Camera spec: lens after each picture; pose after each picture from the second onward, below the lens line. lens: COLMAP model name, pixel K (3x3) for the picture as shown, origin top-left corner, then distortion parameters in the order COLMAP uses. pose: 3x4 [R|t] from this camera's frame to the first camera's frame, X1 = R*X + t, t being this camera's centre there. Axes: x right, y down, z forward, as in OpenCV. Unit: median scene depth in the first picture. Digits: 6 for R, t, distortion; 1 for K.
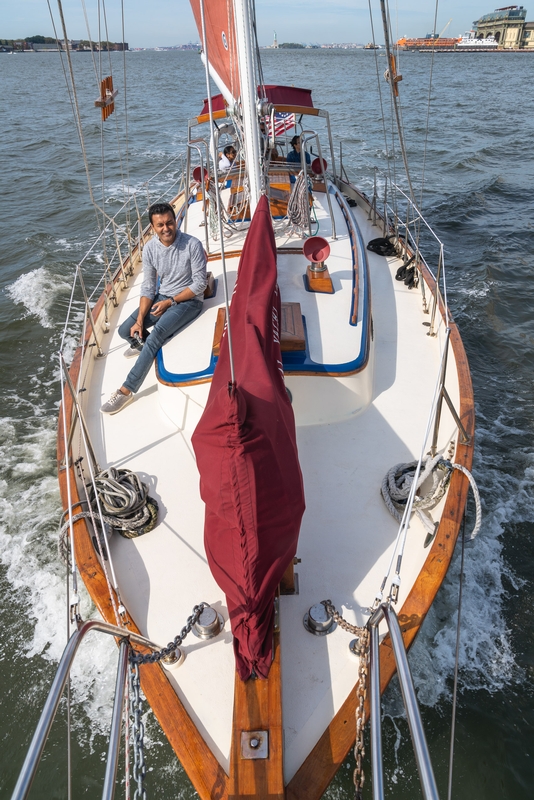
lens RADIAL K [[541.3, 0, 267.0], [0, 541.3, 400.0], [0, 0, 1]] dist [-0.000600, -0.000532]
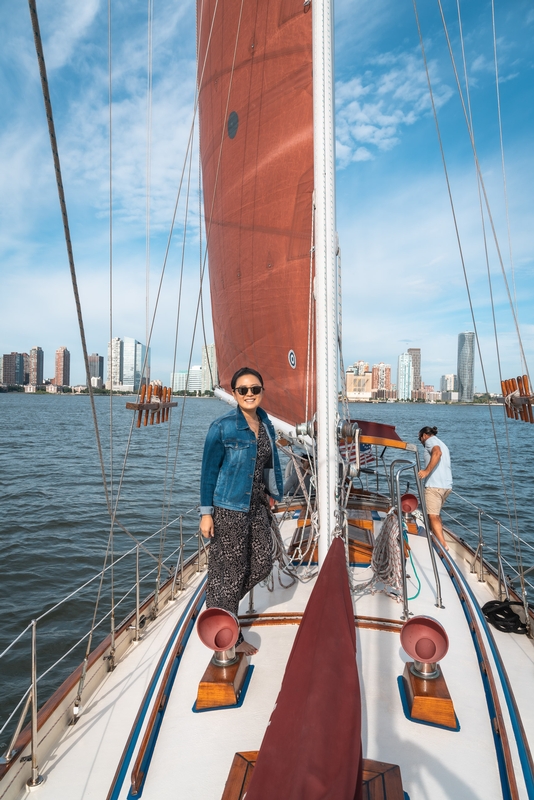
lens RADIAL K [[548.1, 0, 267.0], [0, 548.1, 400.0], [0, 0, 1]] dist [-0.029284, -0.001428]
pose [[0.987605, 0.055849, -0.146688, -0.005624], [-0.126917, 0.834002, -0.536965, -0.187128], [0.092349, 0.548927, 0.830753, 0.426720]]
